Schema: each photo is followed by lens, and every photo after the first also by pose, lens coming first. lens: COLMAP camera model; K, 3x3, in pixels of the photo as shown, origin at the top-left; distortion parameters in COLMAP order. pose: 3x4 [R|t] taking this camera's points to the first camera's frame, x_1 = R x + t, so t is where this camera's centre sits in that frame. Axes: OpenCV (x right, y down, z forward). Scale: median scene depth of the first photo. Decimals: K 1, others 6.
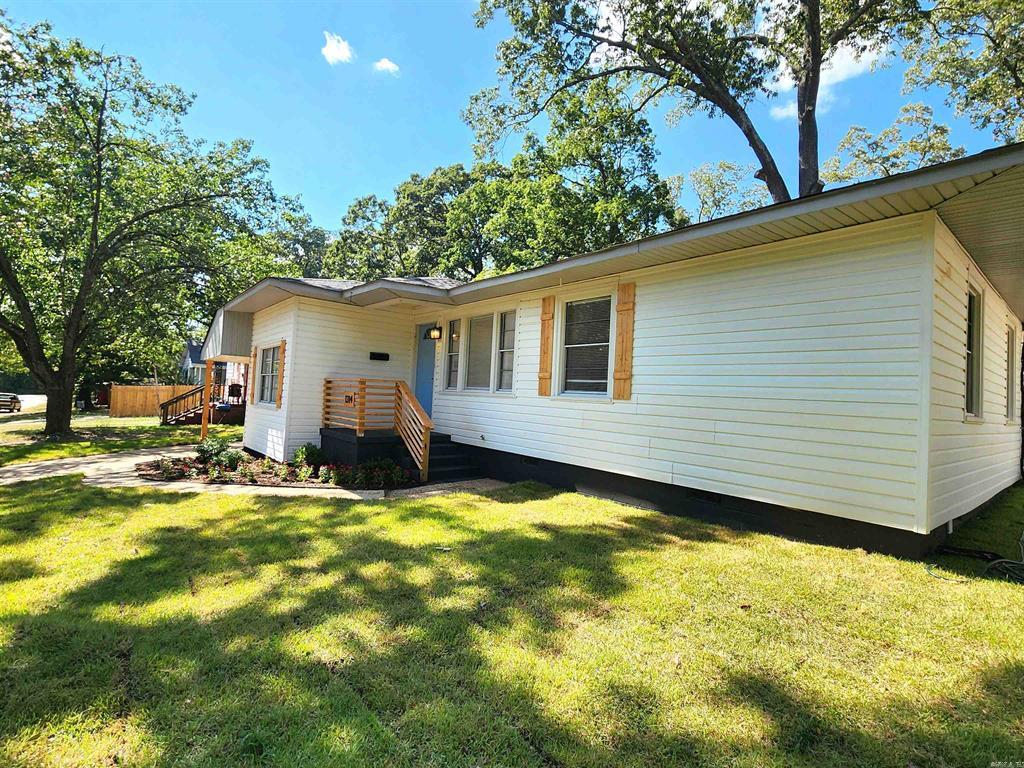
lens RADIAL K [[488.7, 0, 512.0], [0, 488.7, 384.0], [0, 0, 1]] dist [0.000828, 0.000083]
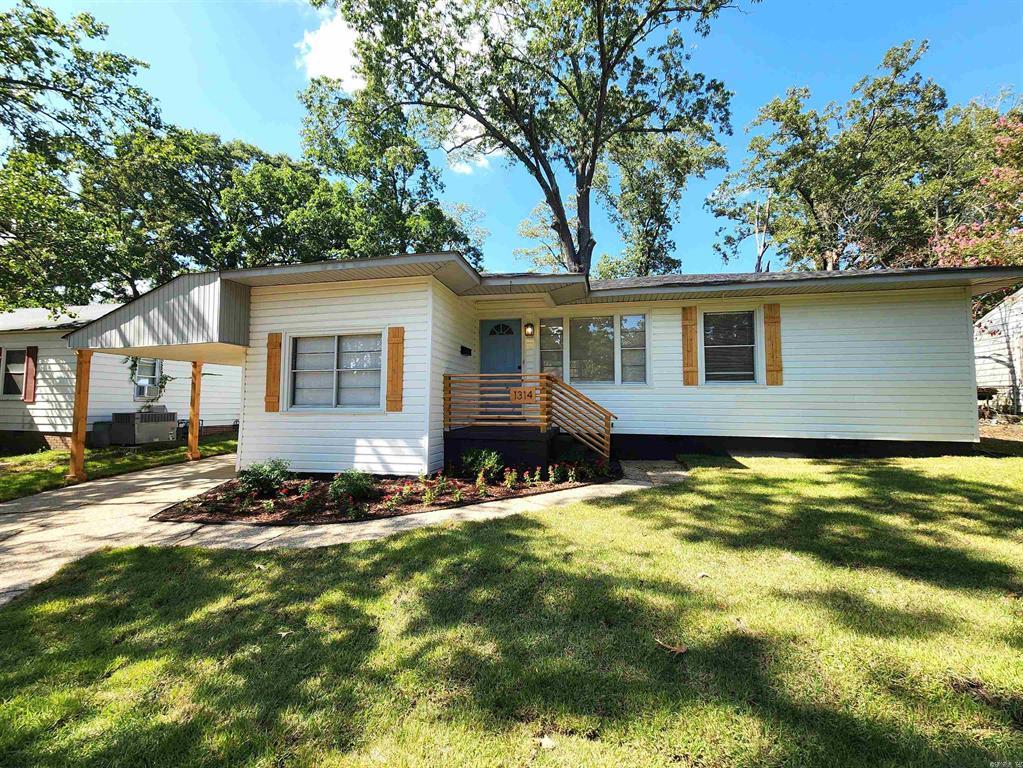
lens RADIAL K [[433.5, 0, 508.6], [0, 433.5, 384.0], [0, 0, 1]] dist [0.000320, 0.000455]
pose [[0.787128, -0.017240, 0.616548, -0.942231], [0.019456, 0.999806, 0.003118, 0.007556], [-0.616483, 0.009541, 0.787311, 0.388991]]
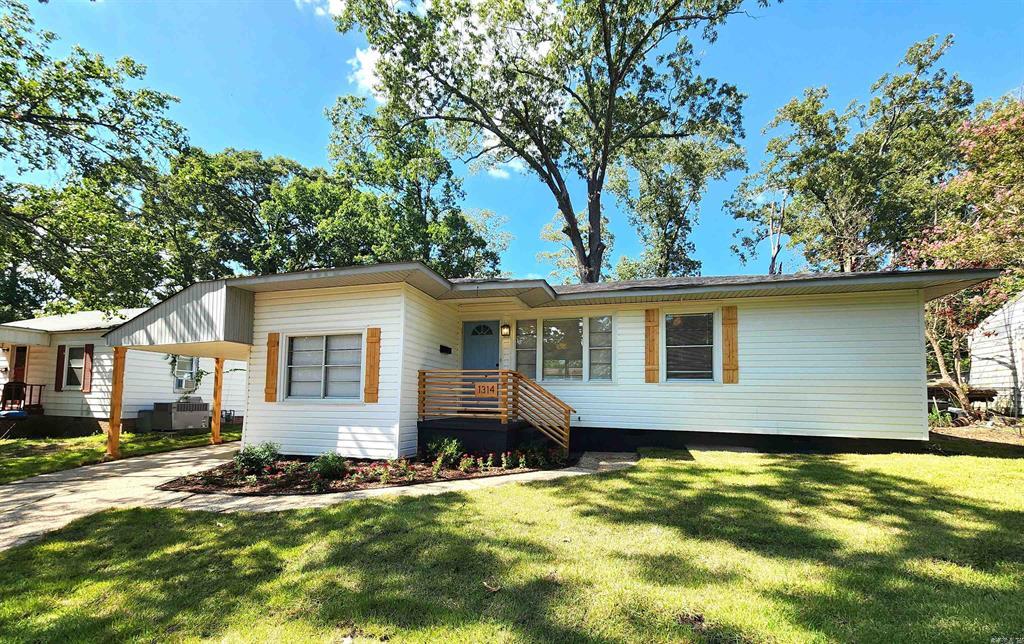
lens RADIAL K [[419.4, 0, 509.7], [0, 419.4, 384.2], [0, 0, 1]] dist [0.000815, 0.000003]
pose [[0.828335, -0.011293, 0.560119, -0.859024], [0.009561, 0.999936, 0.006021, 0.016474], [-0.560151, 0.000368, 0.828390, 0.250235]]
